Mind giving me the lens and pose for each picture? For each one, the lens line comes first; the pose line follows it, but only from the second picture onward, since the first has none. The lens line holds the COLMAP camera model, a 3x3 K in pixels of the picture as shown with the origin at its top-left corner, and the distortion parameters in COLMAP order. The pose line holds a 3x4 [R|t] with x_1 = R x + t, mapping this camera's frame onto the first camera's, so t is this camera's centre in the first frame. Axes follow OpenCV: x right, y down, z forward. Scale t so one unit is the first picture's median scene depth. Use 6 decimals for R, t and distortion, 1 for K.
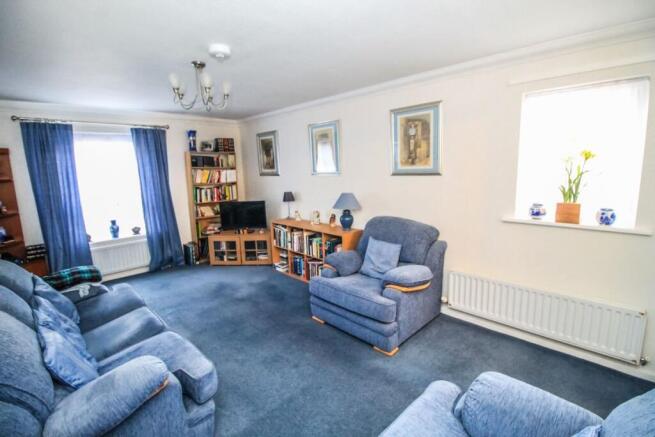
lens RADIAL K [[310.4, 0, 328.7], [0, 310.4, 216.3], [0, 0, 1]] dist [0.004793, -0.000385]
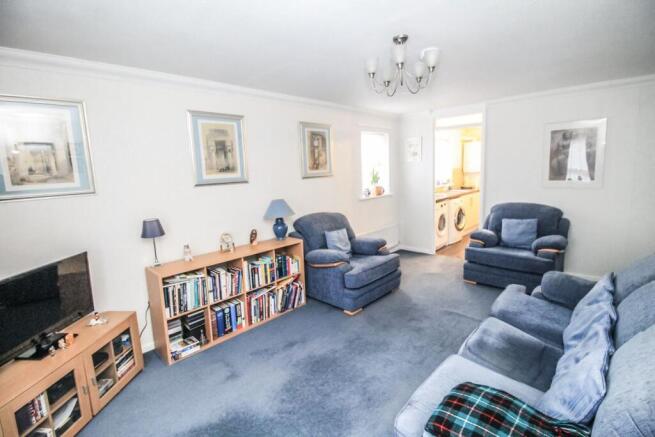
lens RADIAL K [[310.4, 0, 326.6], [0, 310.4, 217.5], [0, 0, 1]] dist [0.004793, -0.000385]
pose [[-0.019520, -0.127865, 0.991599, -0.713853], [0.202417, 0.970745, 0.129160, -0.094231], [-0.979105, 0.203237, 0.006933, 0.708411]]
